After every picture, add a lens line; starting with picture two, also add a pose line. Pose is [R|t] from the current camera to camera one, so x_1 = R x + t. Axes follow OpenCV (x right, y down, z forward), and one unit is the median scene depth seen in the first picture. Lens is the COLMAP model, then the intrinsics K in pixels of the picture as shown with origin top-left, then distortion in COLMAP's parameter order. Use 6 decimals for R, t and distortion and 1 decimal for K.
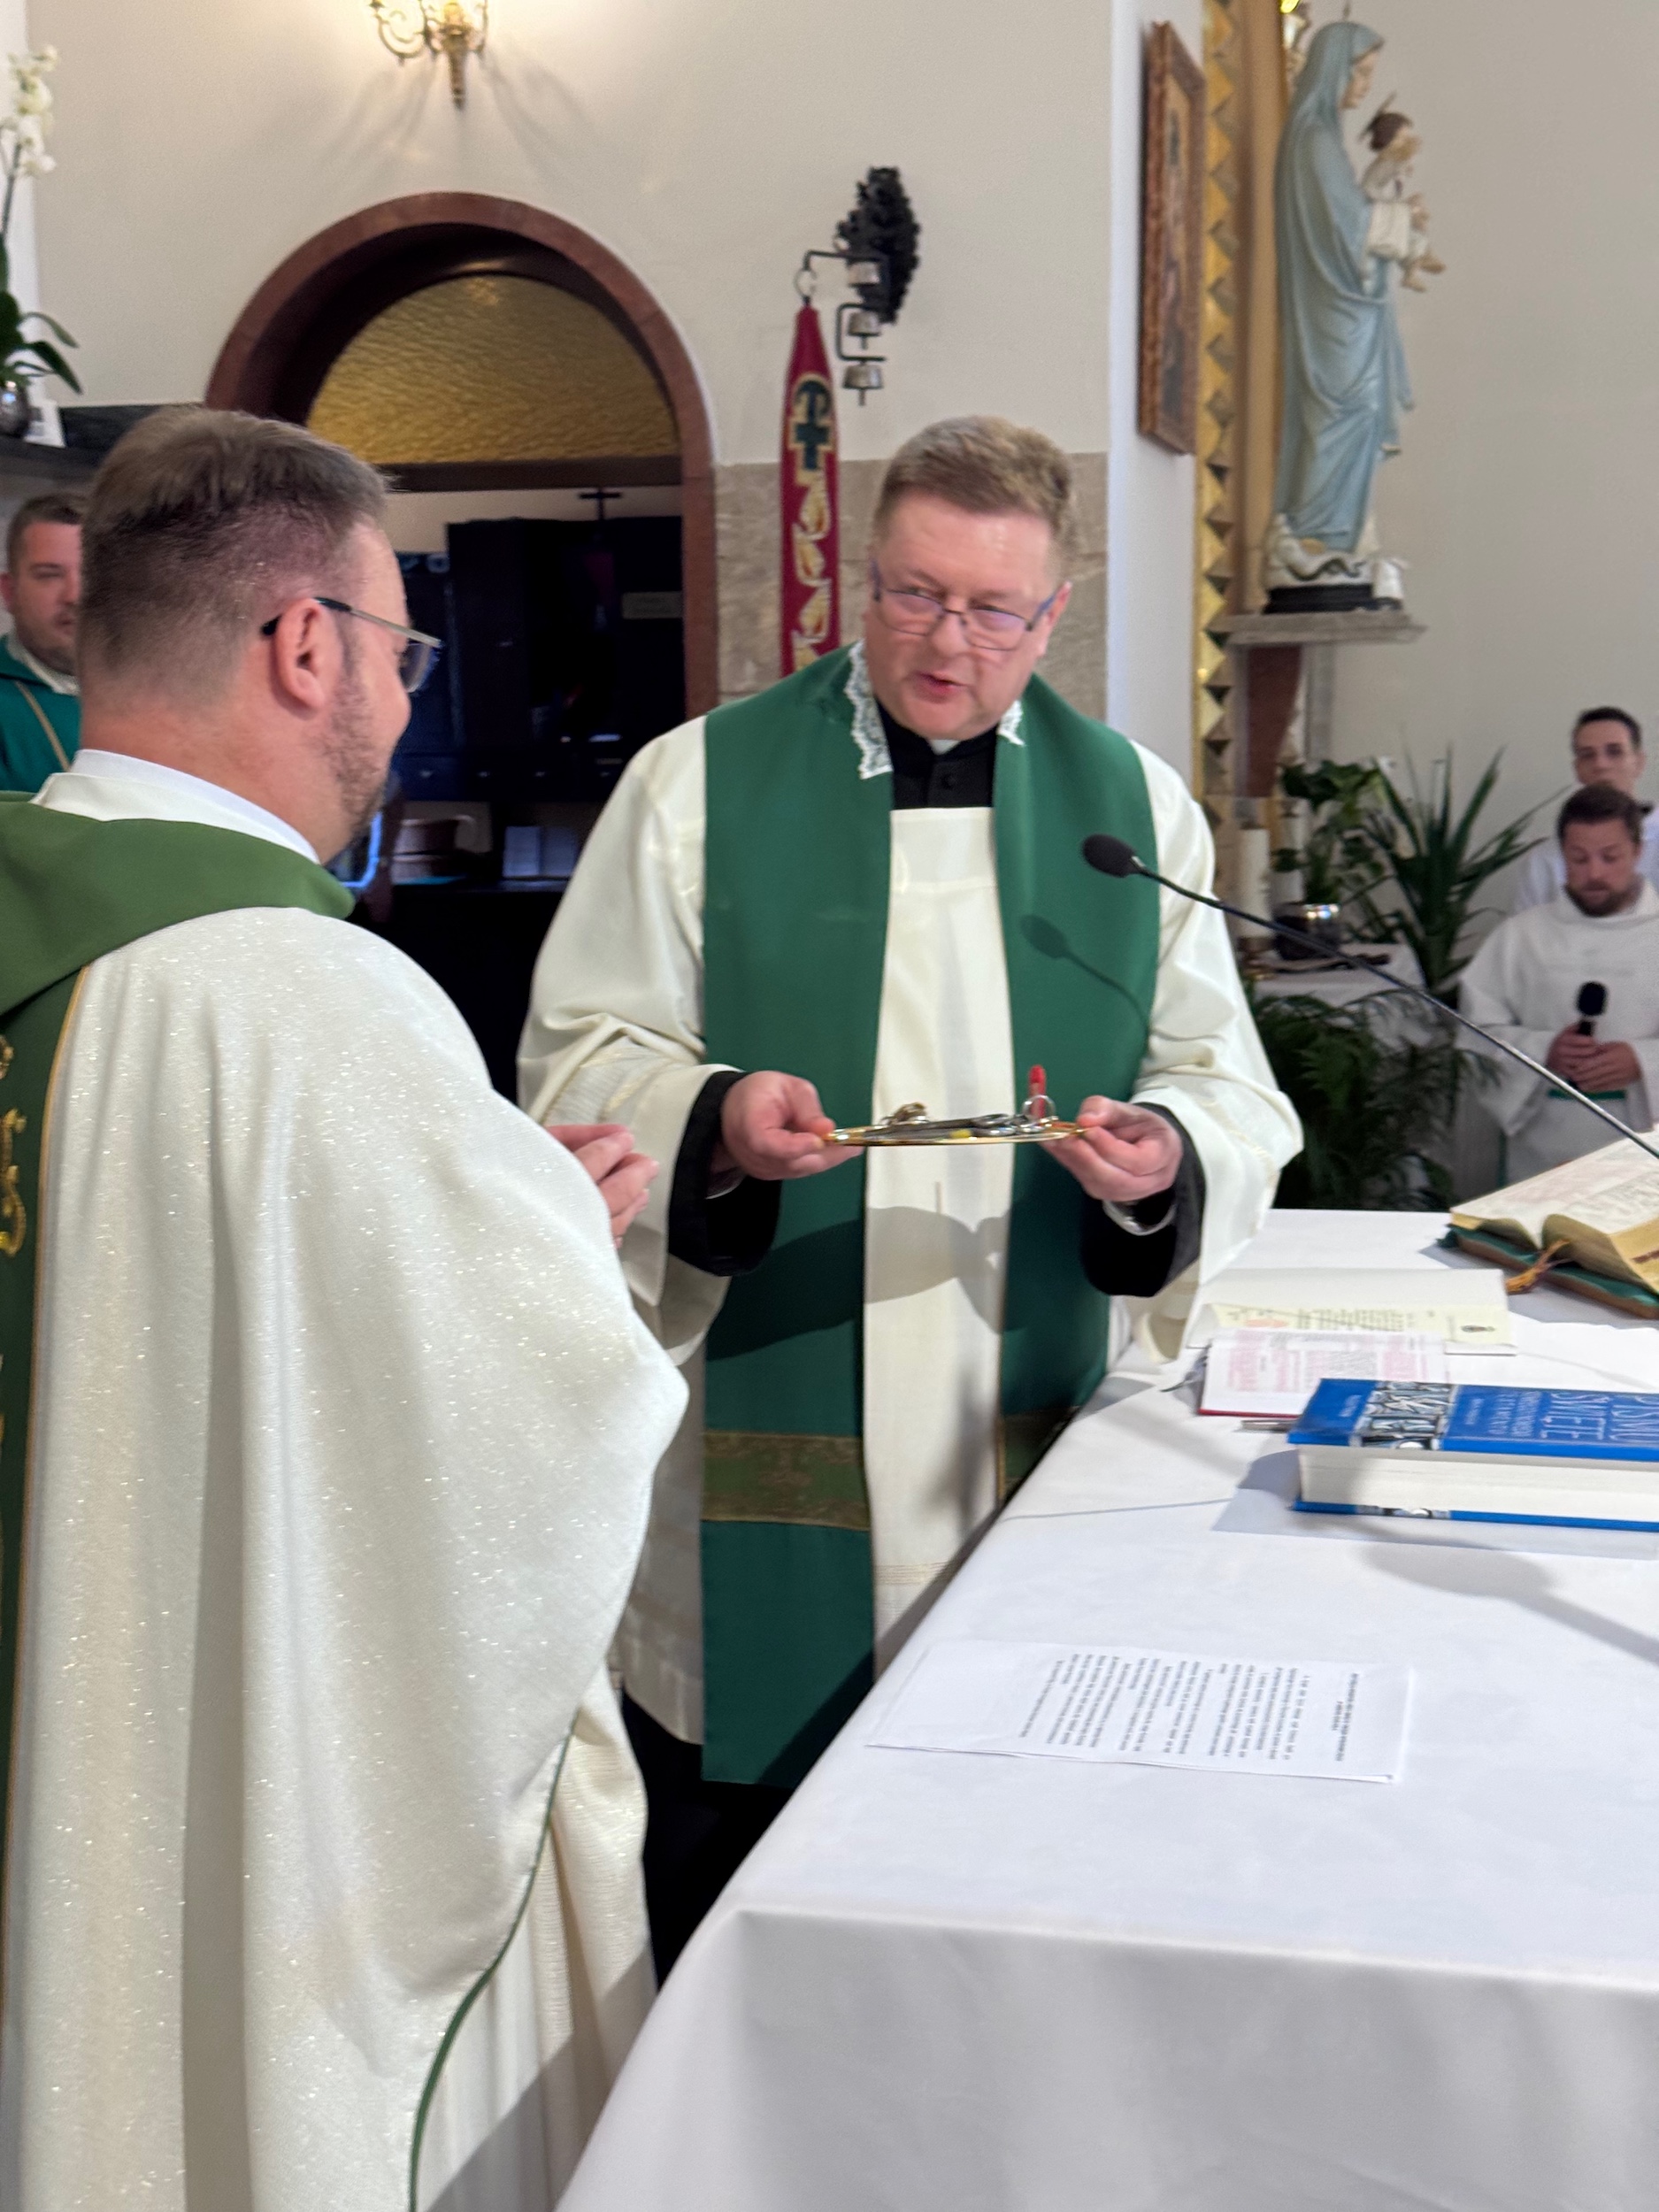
lens RADIAL K [[3080.1, 0, 832.5], [0, 3080.1, 1145.1], [0, 0, 1]] dist [0.111870, 0.000000]
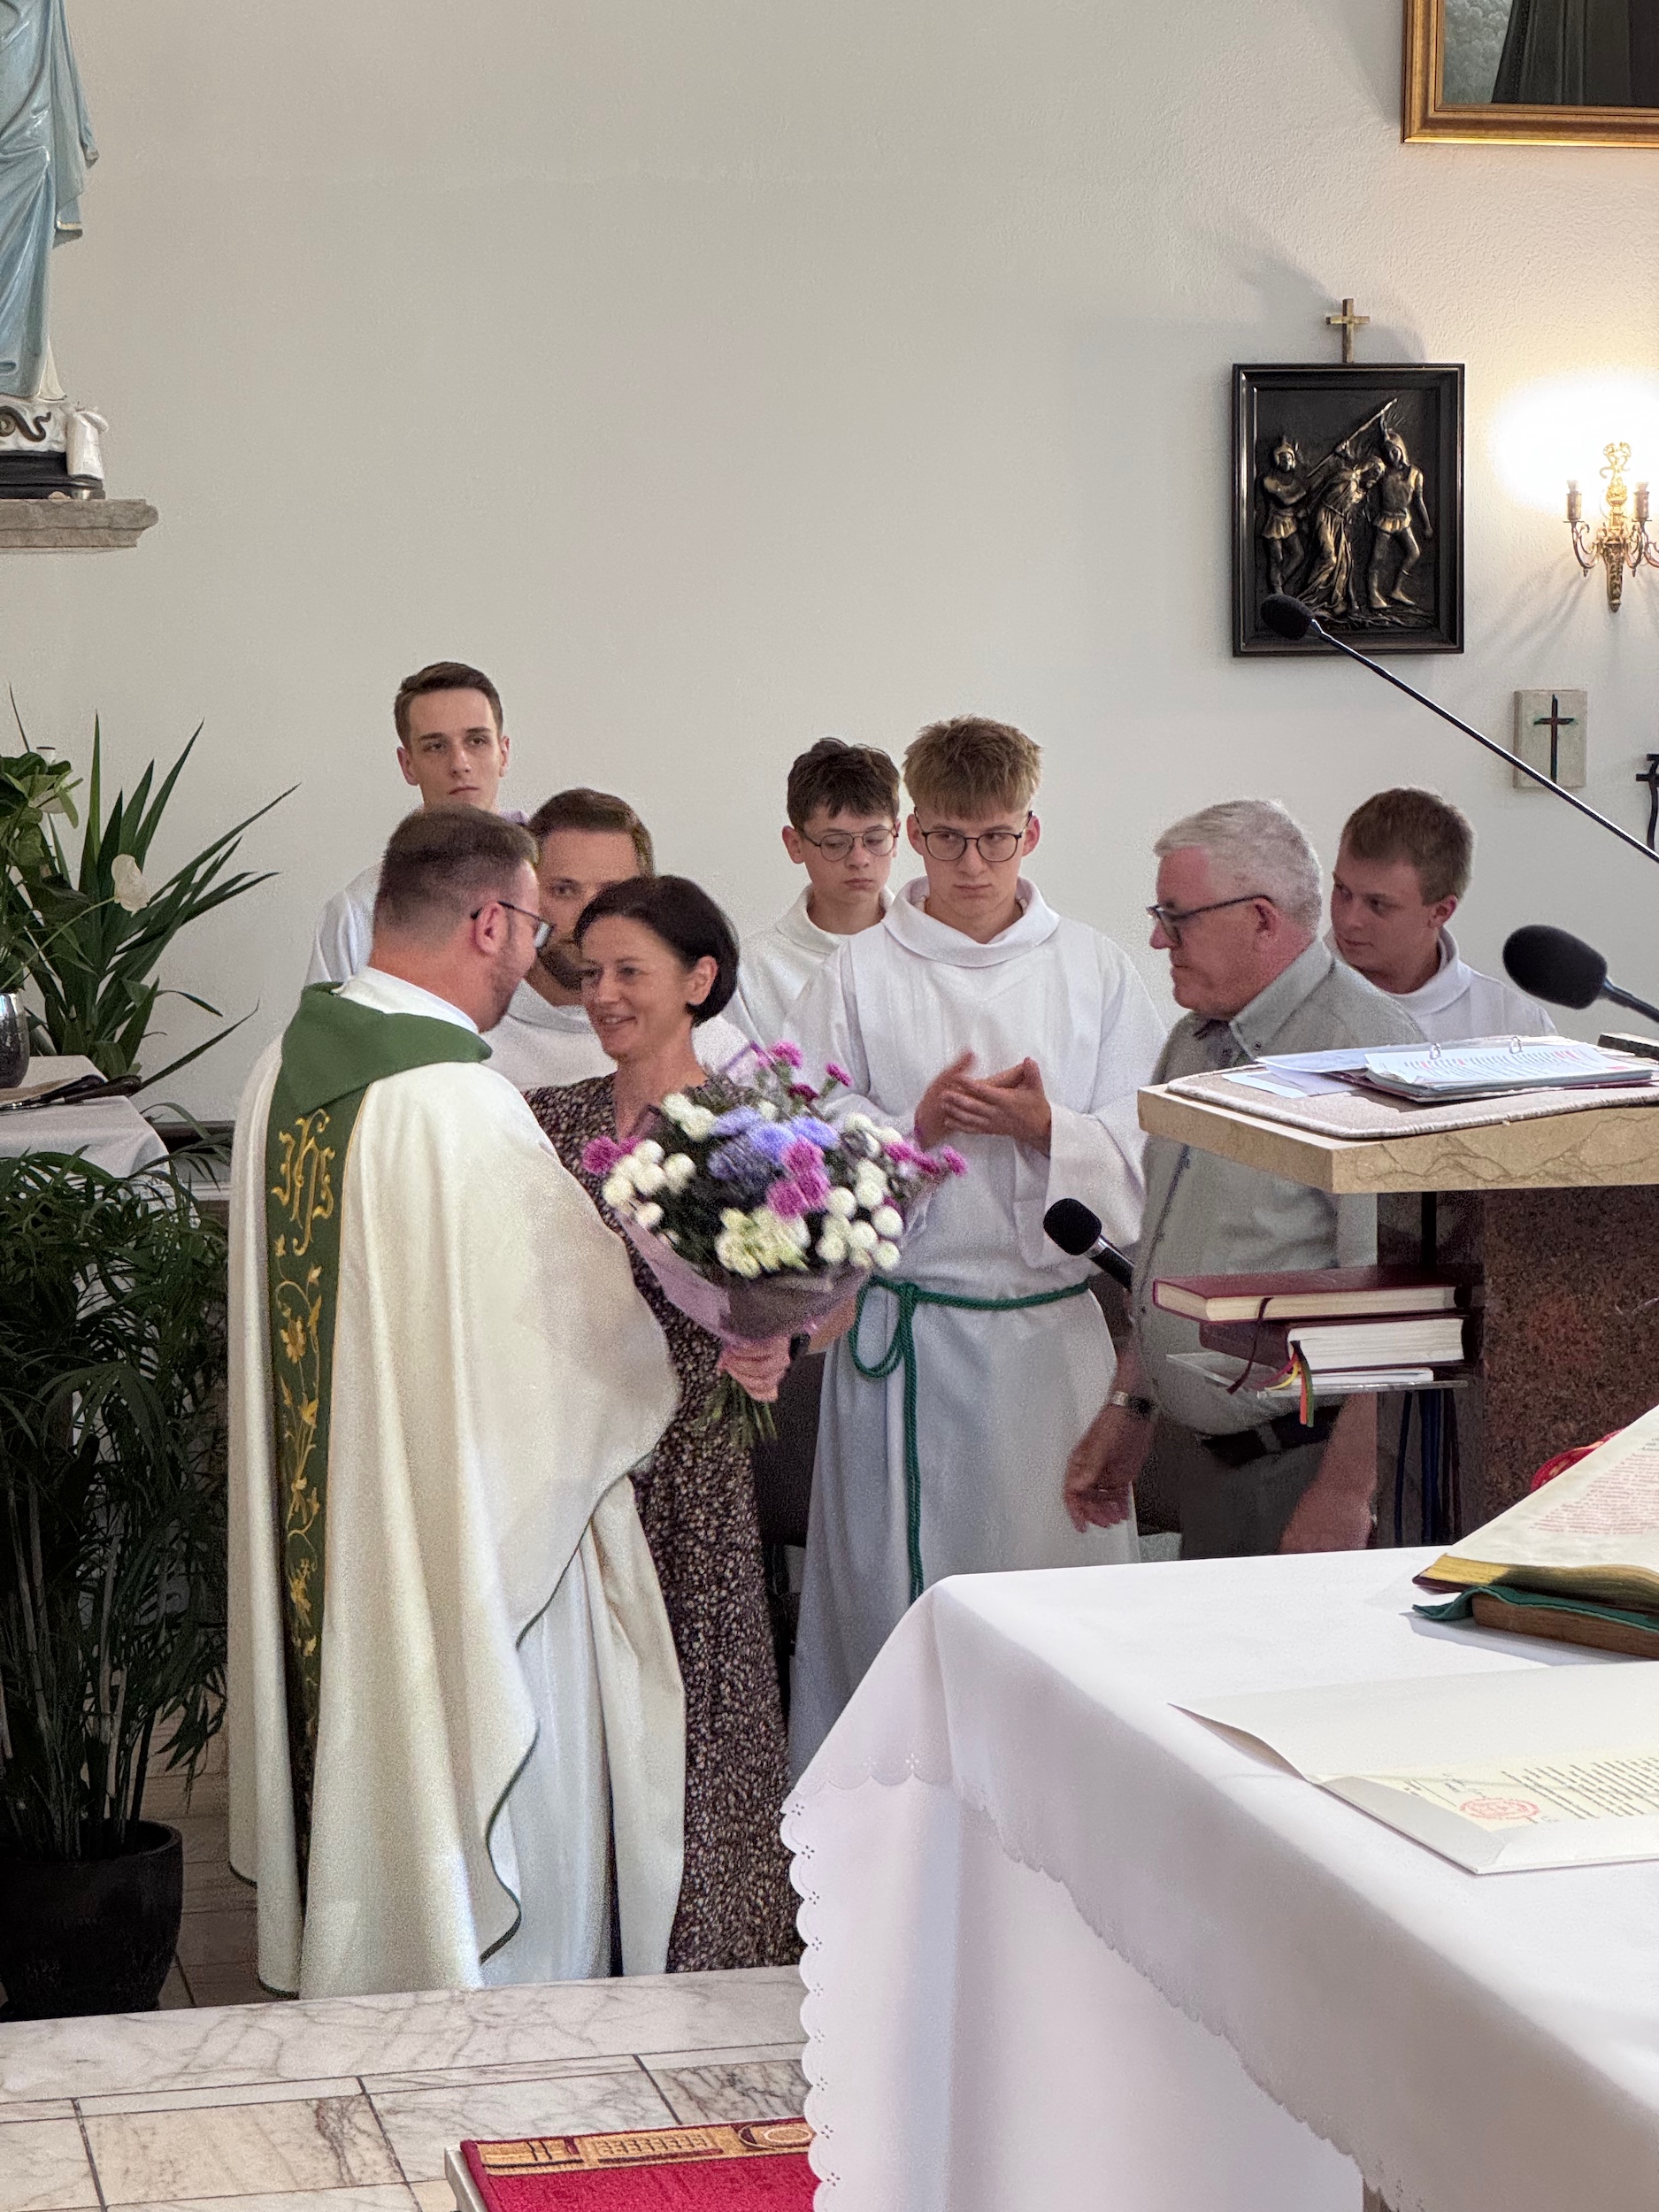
lens RADIAL K [[4951.1, 0, 821.9], [0, 4951.1, 1086.9], [0, 0, 1]] dist [0.144698, 0.000000]
pose [[0.891014, -0.038287, 0.452359, -0.168110], [0.061981, 0.997366, -0.037669, -0.020140], [-0.449725, 0.061601, 0.891040, 0.125112]]
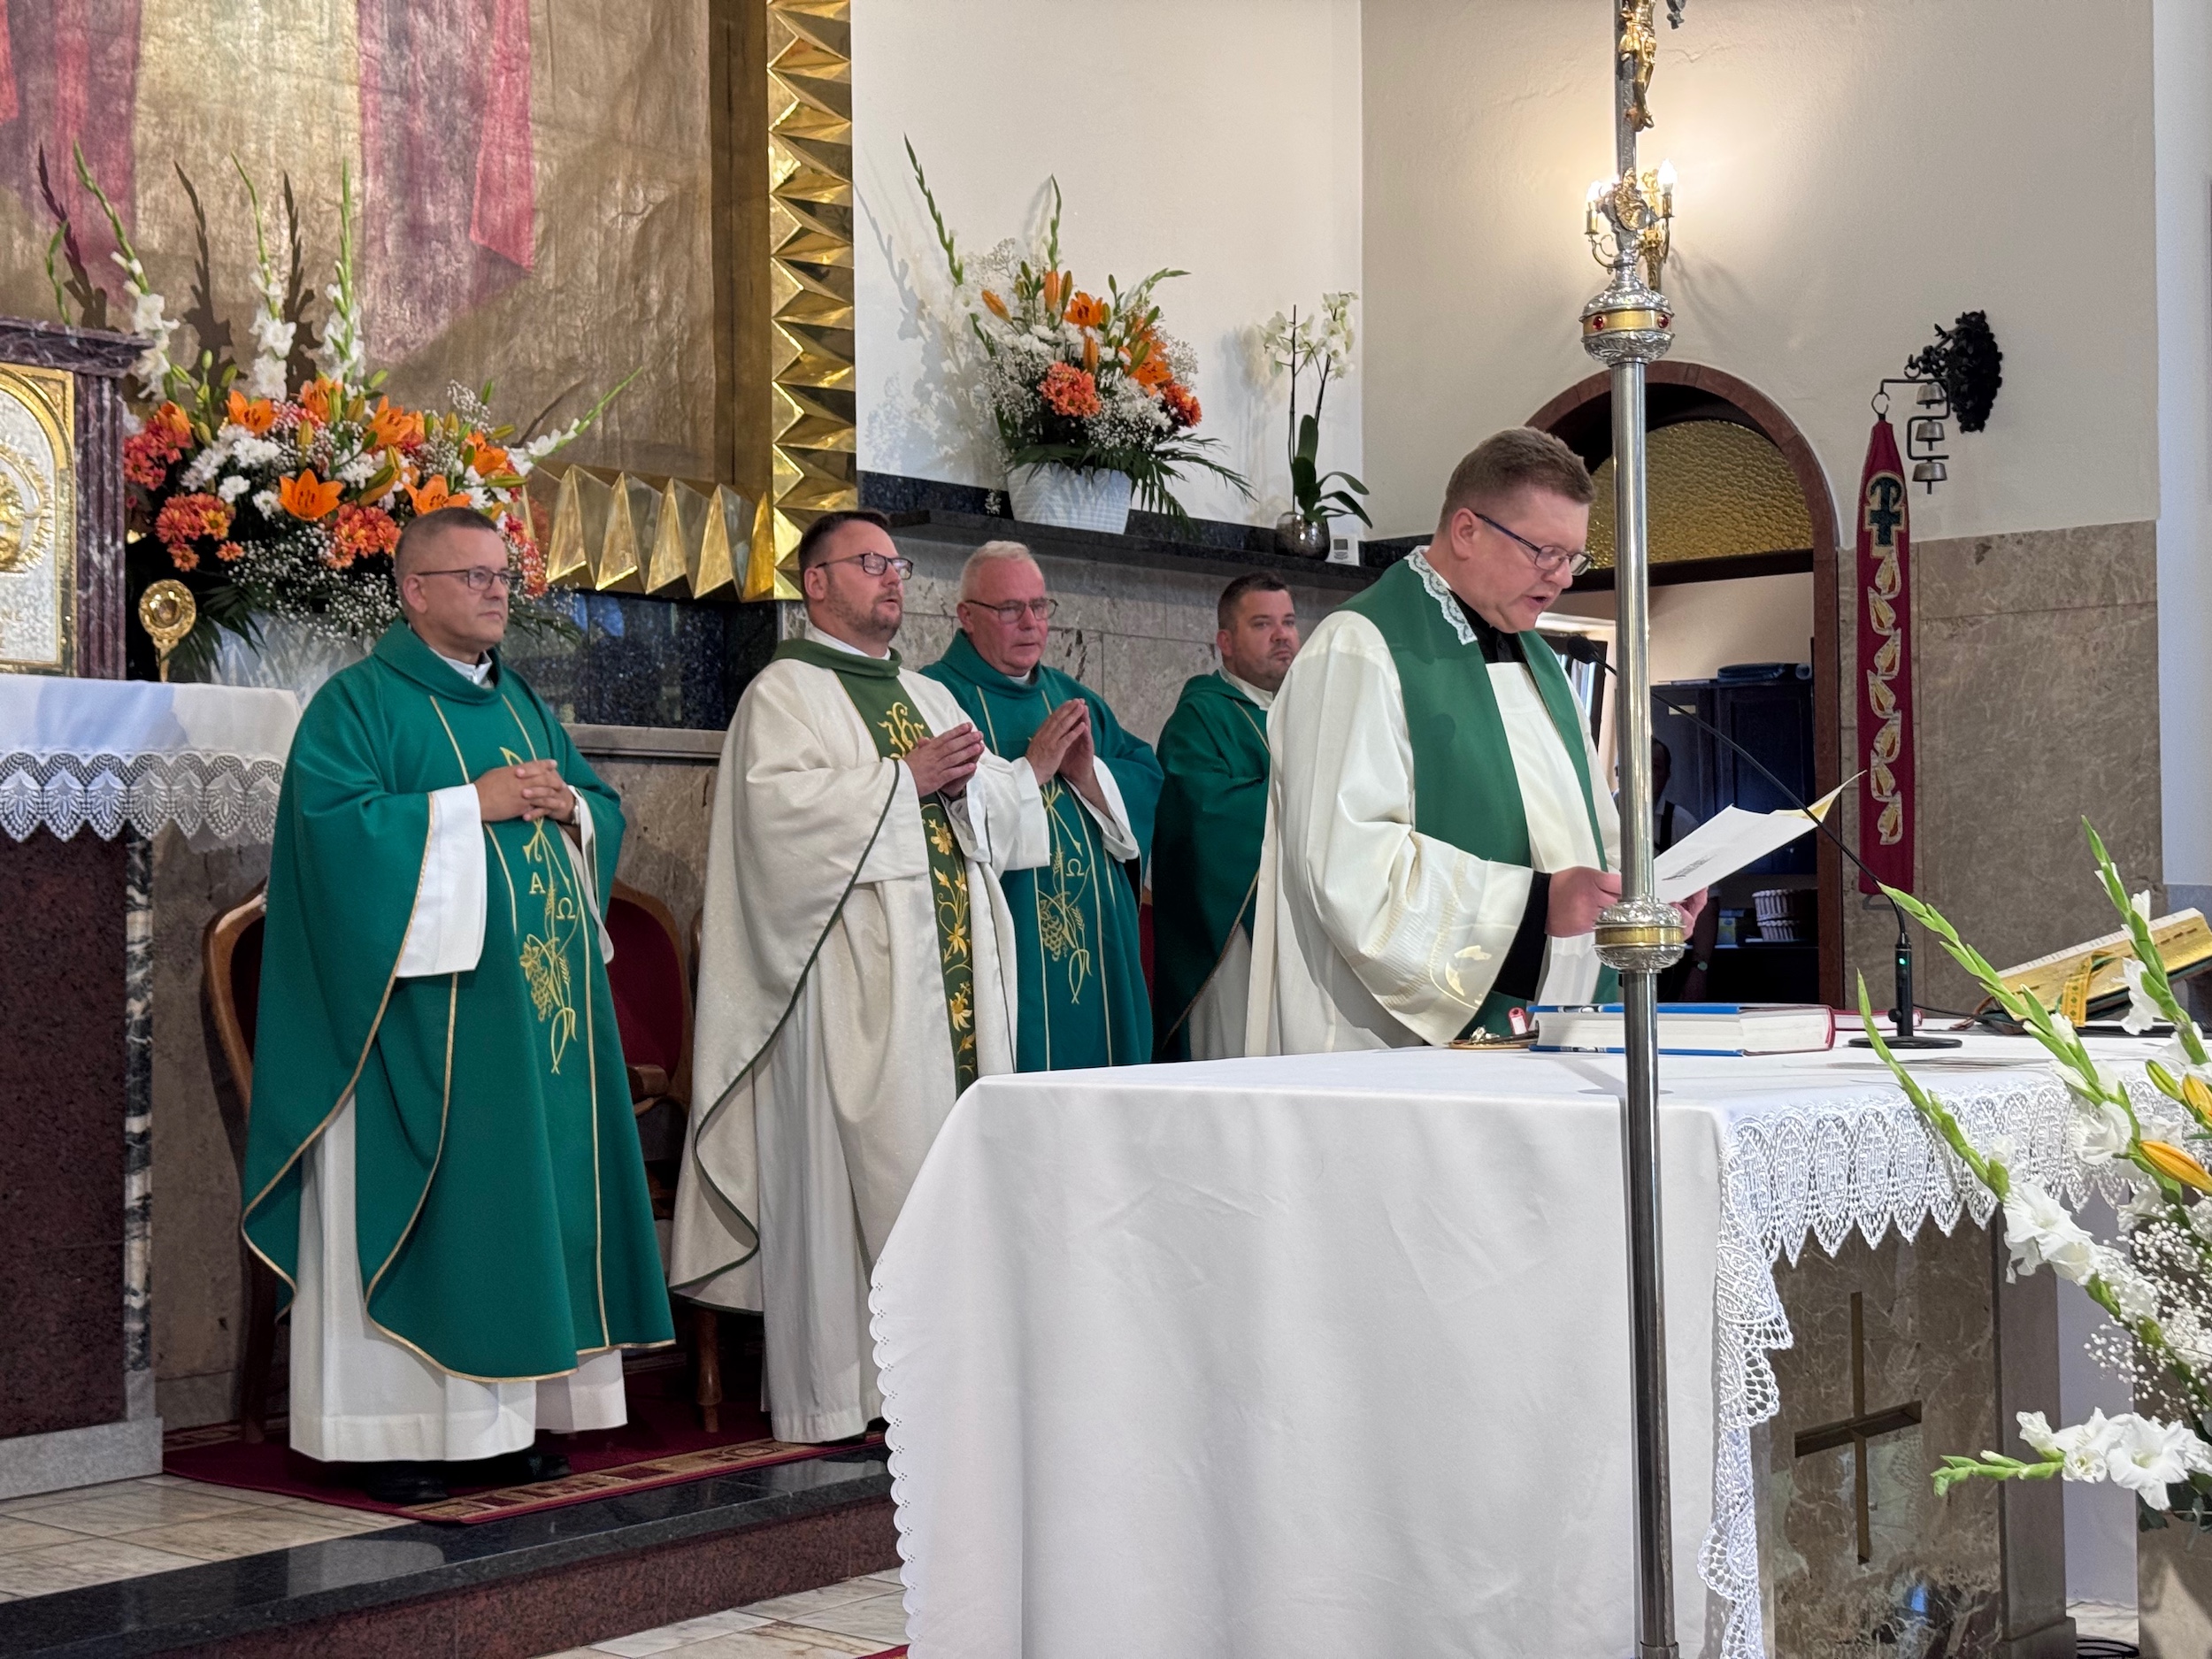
lens RADIAL K [[3080.1, 0, 1035.6], [0, 3080.1, 747.4], [0, 0, 1]] dist [0.111870, 0.000000]
pose [[0.886964, -0.020953, -0.461363, 0.251588], [-0.065704, 0.983084, -0.170963, 0.095247], [0.457141, 0.181952, 0.870584, -0.228140]]
